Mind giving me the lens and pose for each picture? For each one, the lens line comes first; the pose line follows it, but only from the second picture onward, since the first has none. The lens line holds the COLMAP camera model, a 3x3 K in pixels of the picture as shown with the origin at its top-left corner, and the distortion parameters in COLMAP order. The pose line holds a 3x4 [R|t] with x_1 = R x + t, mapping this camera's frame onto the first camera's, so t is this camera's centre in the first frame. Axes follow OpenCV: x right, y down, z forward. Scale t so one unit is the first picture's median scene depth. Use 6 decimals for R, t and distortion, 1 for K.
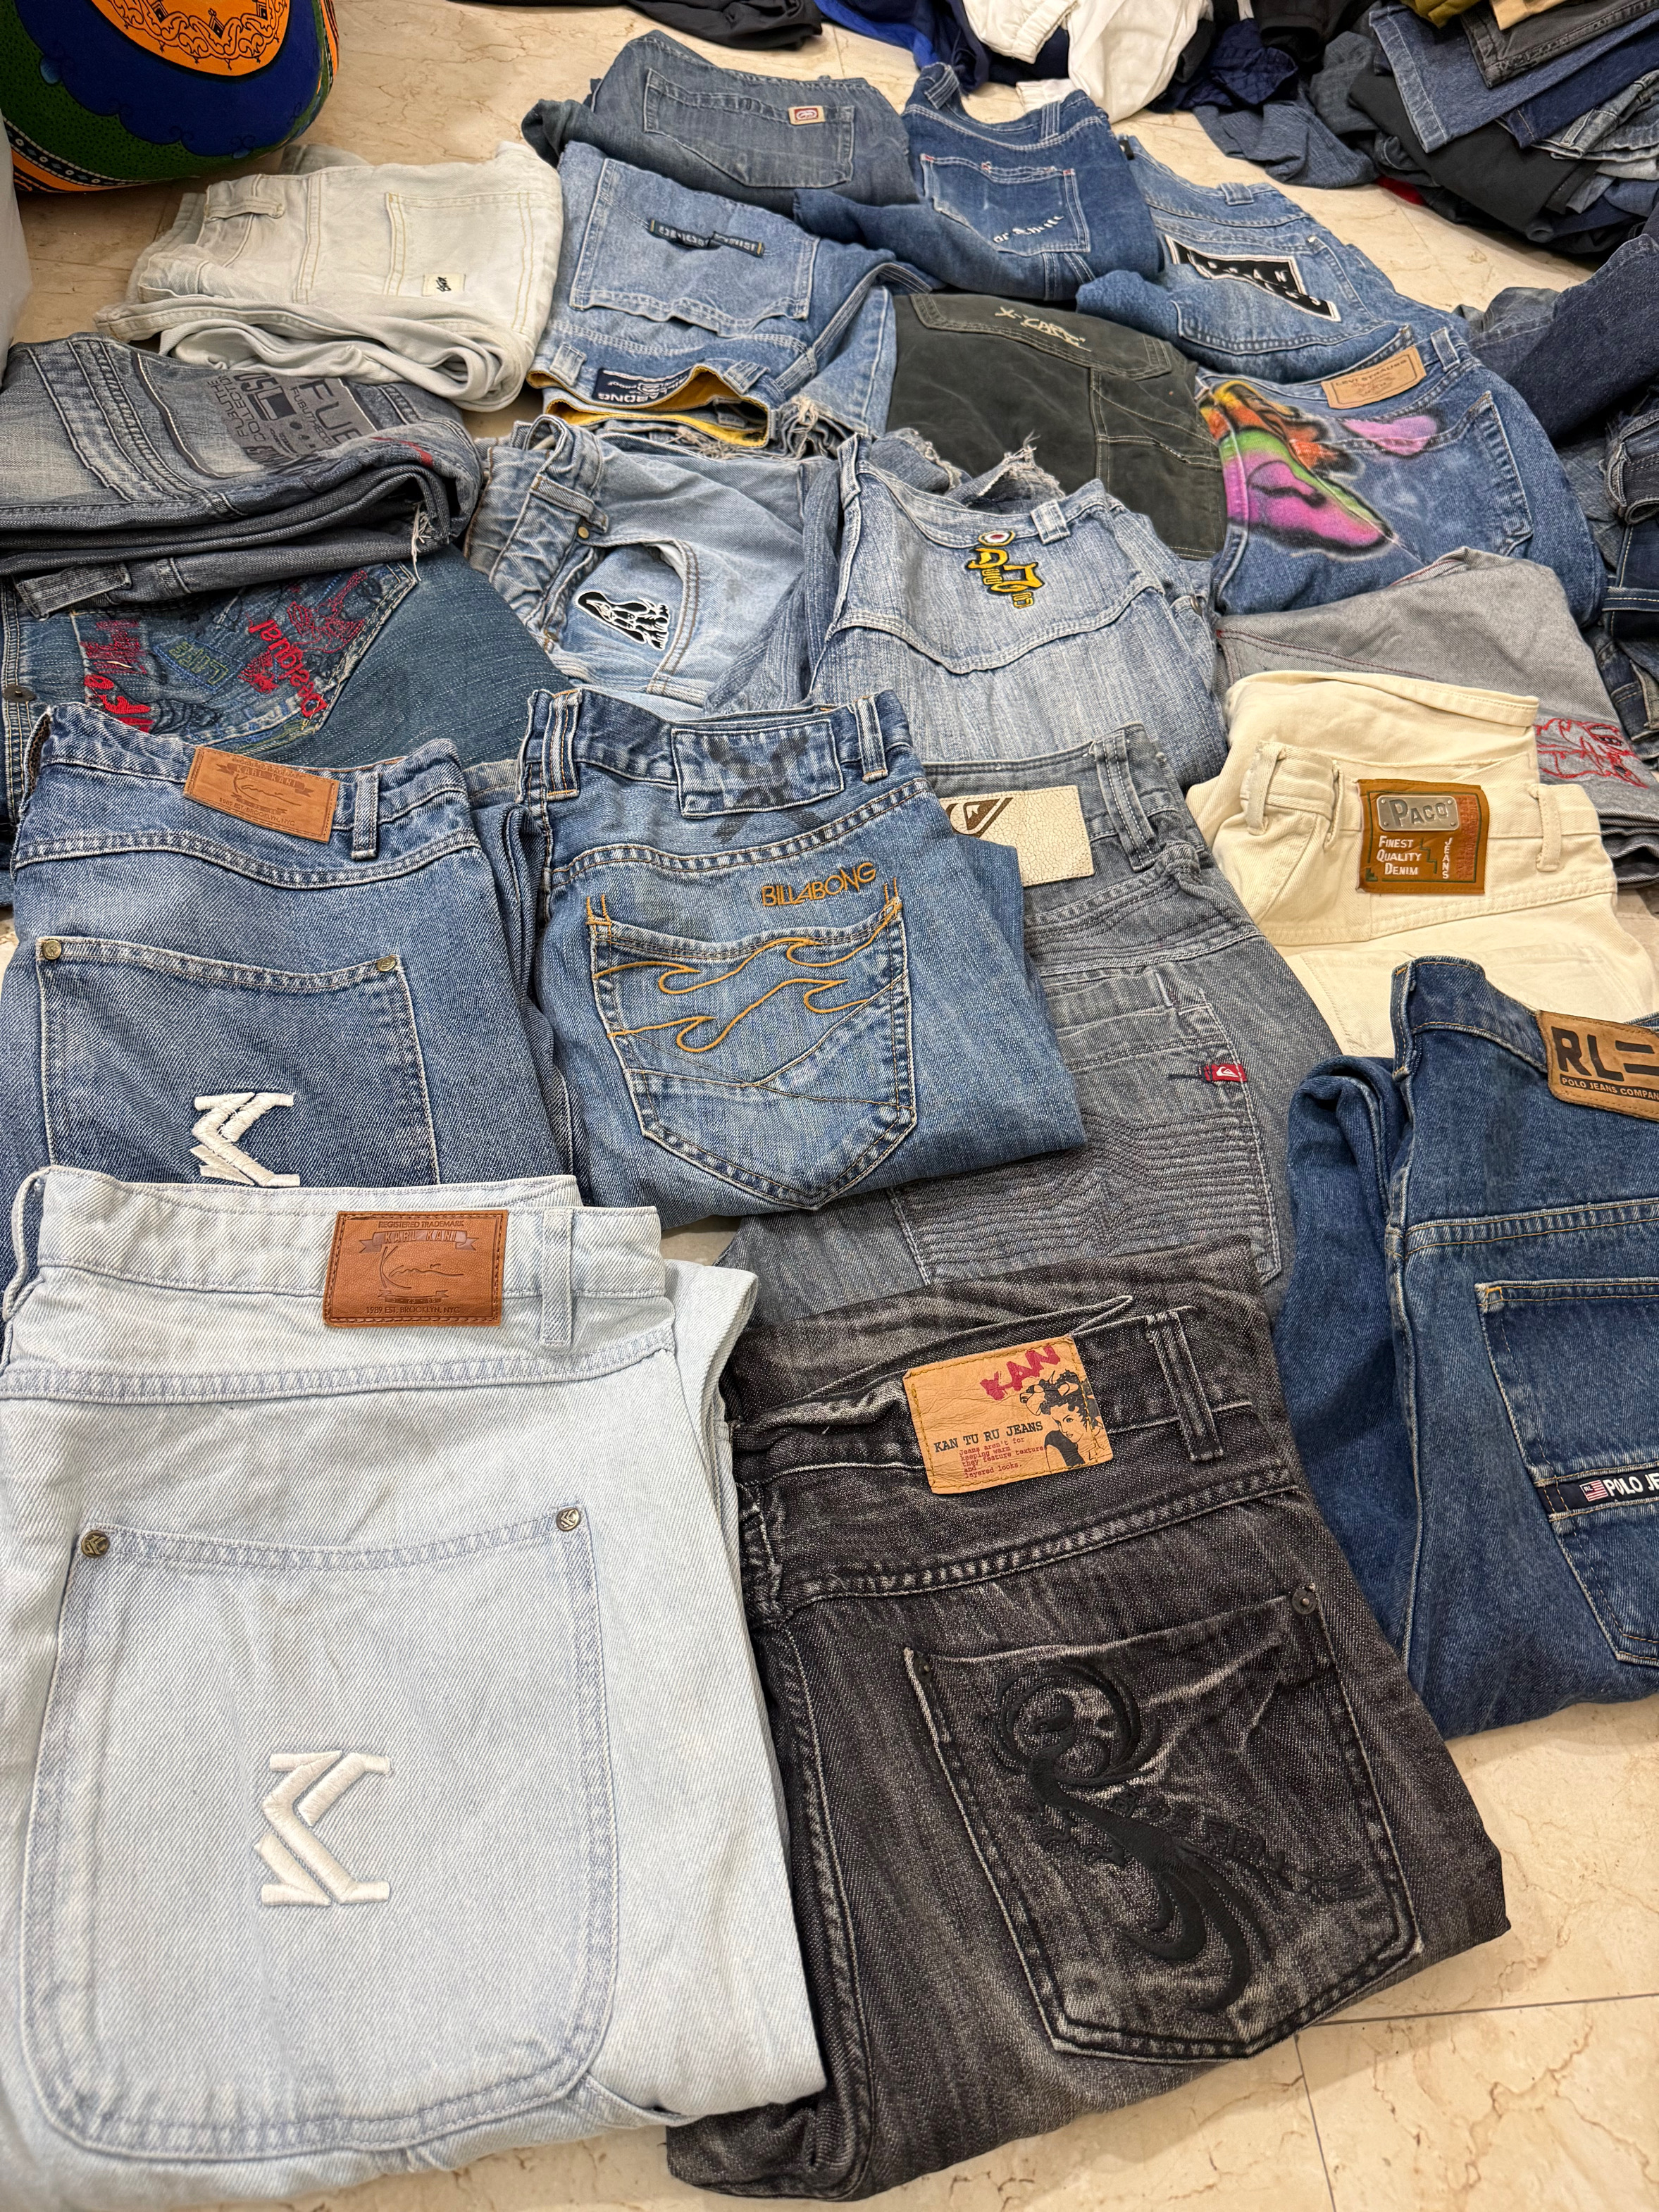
lens RADIAL K [[1588.1, 0, 836.9], [0, 1588.1, 1095.1], [0, 0, 1]] dist [0.174968, -0.369677]
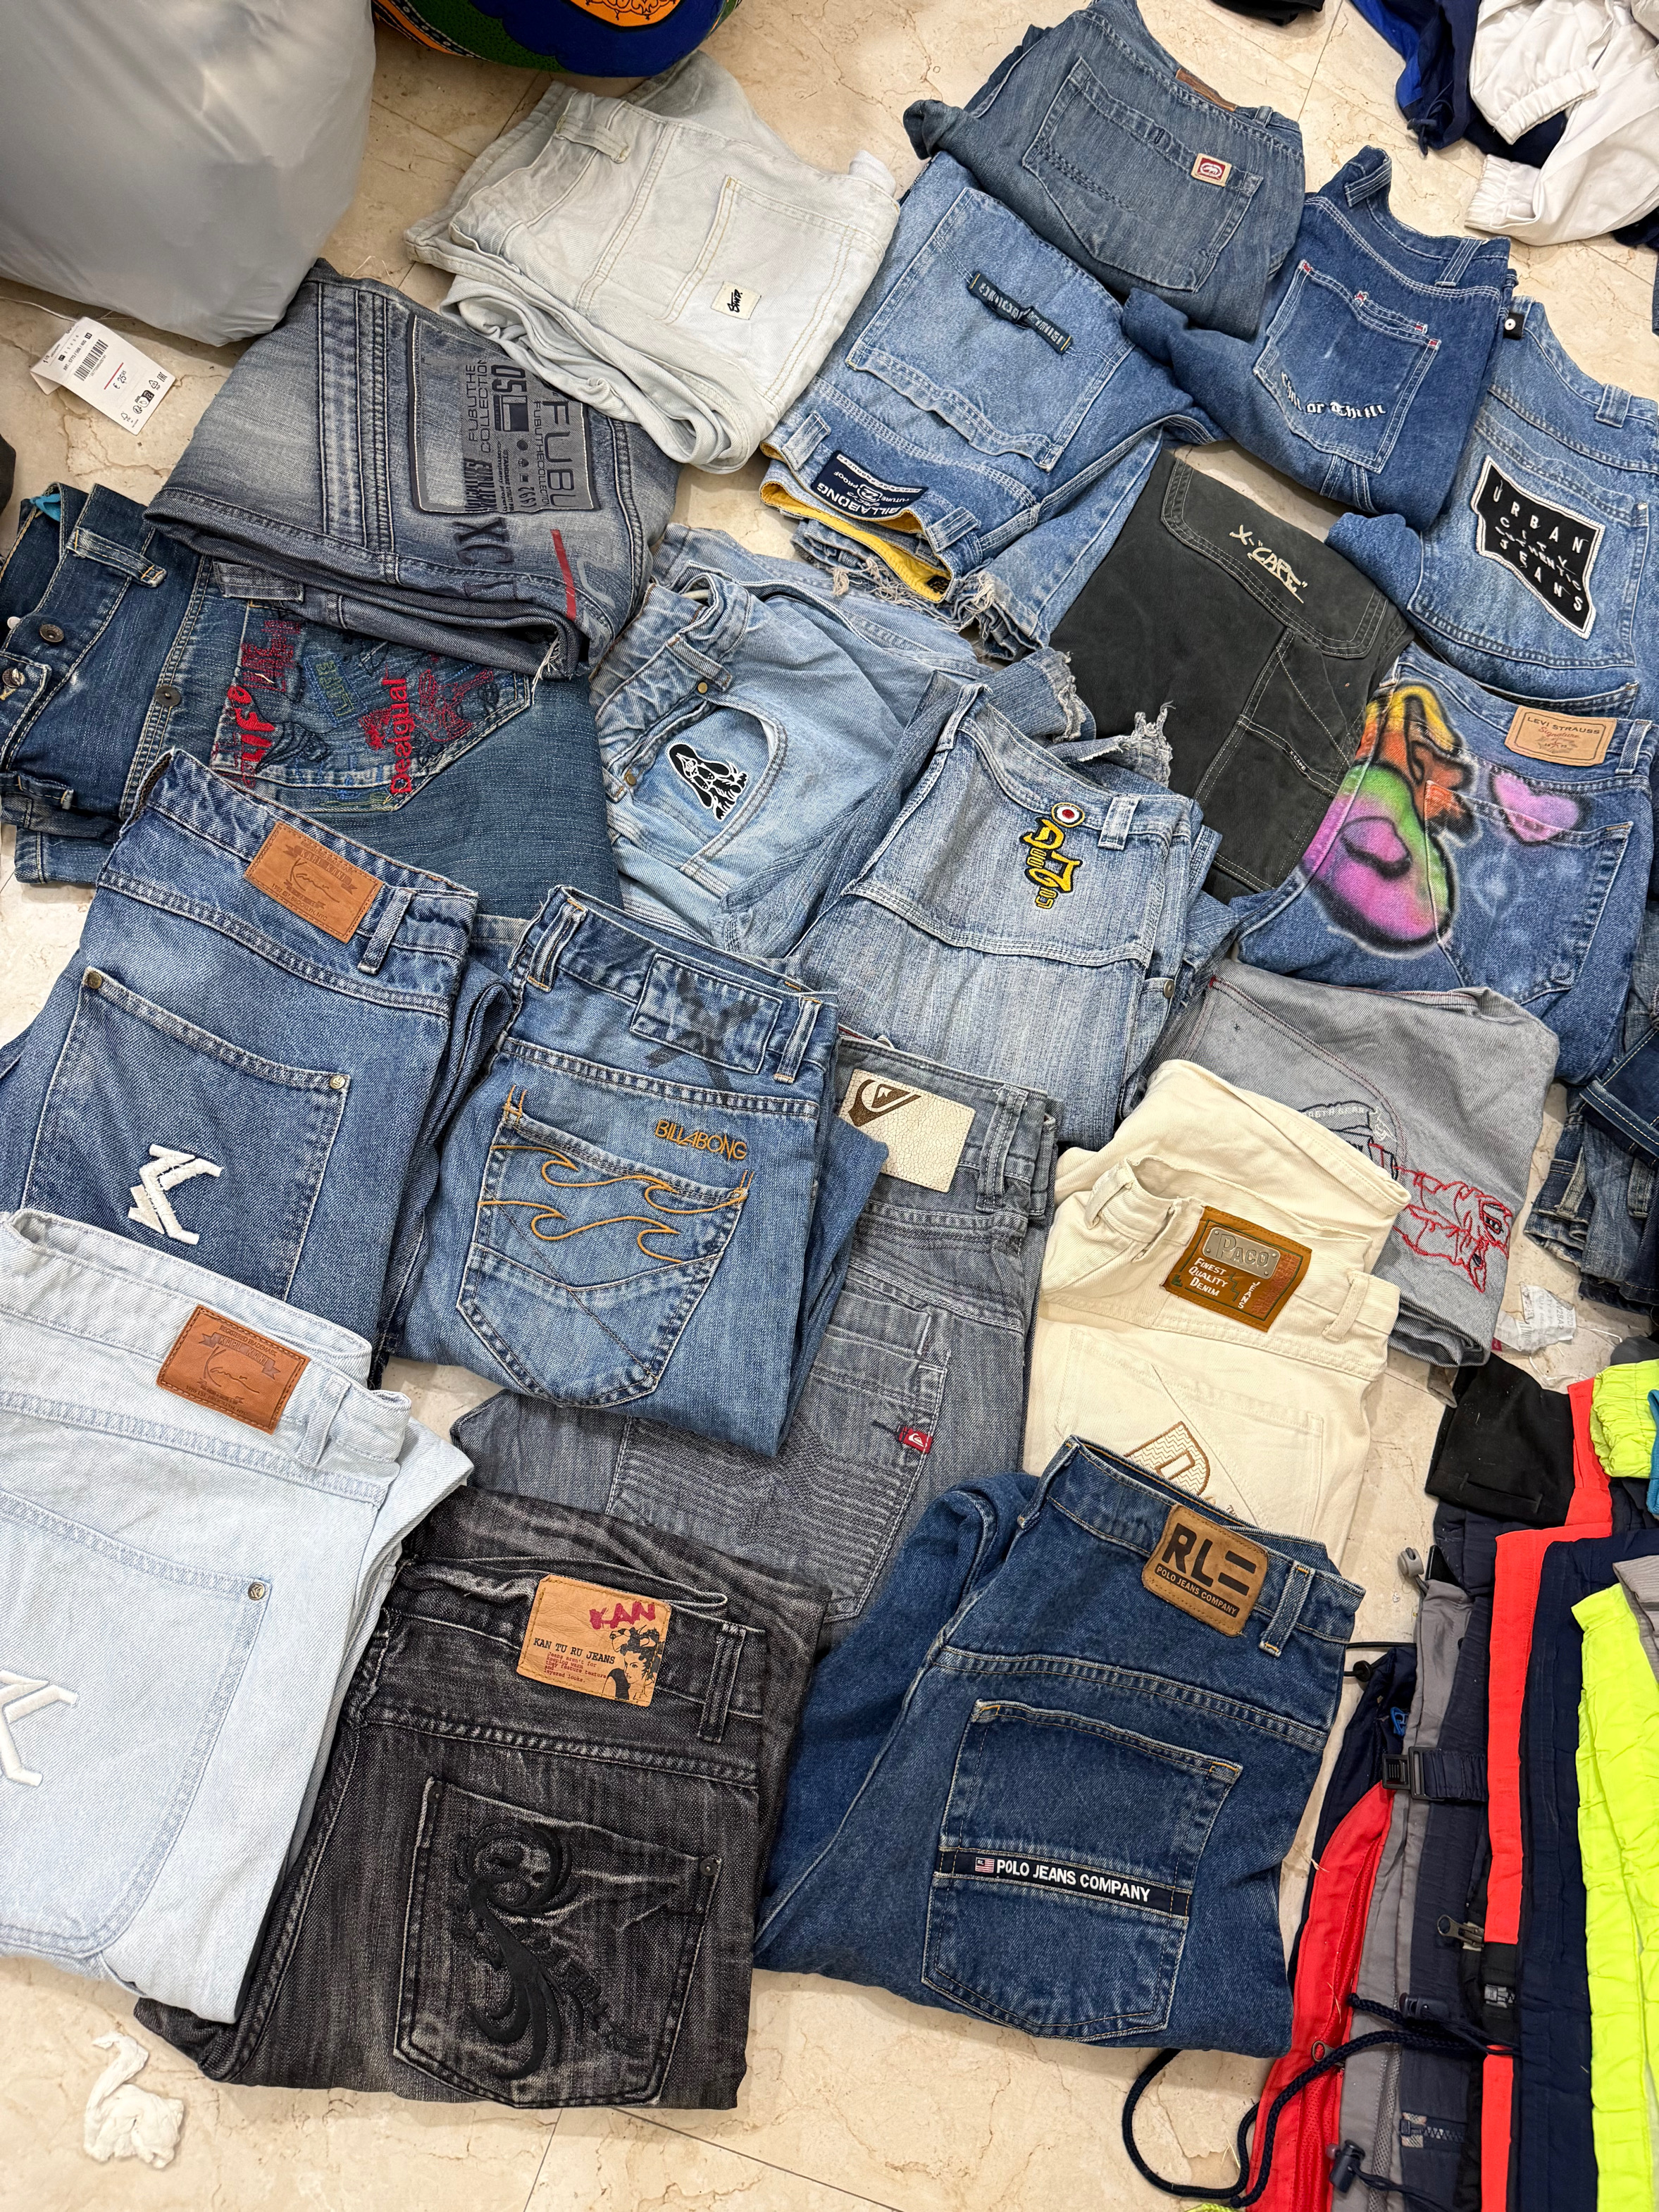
lens RADIAL K [[1588.1, 0, 836.9], [0, 1588.1, 1095.1], [0, 0, 1]] dist [0.174968, -0.369677]
pose [[0.895193, 0.443190, -0.047024, 0.121988], [-0.413642, 0.865488, 0.282542, -0.545255], [0.165918, -0.233479, 0.958102, -0.128865]]
